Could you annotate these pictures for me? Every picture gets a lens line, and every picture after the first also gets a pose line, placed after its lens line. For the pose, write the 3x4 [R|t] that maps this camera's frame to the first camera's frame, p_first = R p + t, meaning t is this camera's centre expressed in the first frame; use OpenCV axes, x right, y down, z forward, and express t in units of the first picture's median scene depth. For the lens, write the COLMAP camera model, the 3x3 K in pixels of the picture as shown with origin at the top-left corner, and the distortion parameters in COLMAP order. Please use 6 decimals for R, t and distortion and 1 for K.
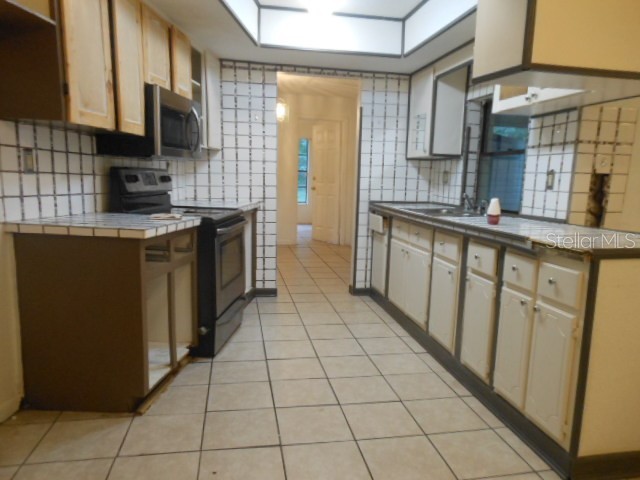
lens RADIAL K [[462.7, 0, 326.7], [0, 462.7, 255.5], [0, 0, 1]] dist [0.033819, -0.003064]
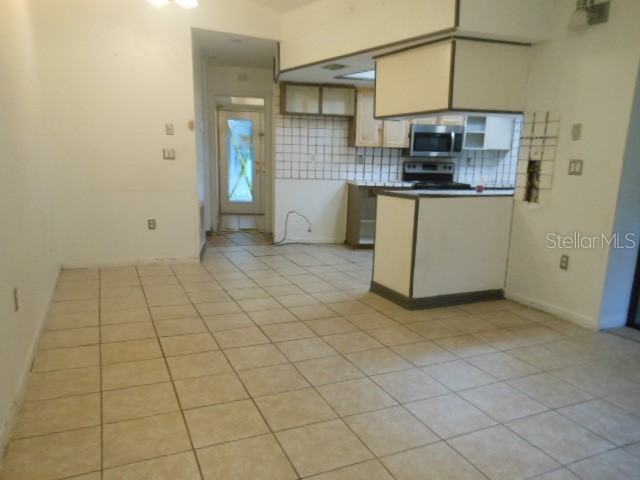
lens RADIAL K [[462.7, 0, 326.7], [0, 462.7, 255.5], [0, 0, 1]] dist [0.033819, -0.003064]
pose [[0.266166, 0.176097, -0.947705, 1.789651], [-0.179209, 0.975070, 0.130850, 0.030730], [0.947122, 0.135010, 0.291089, 0.050654]]
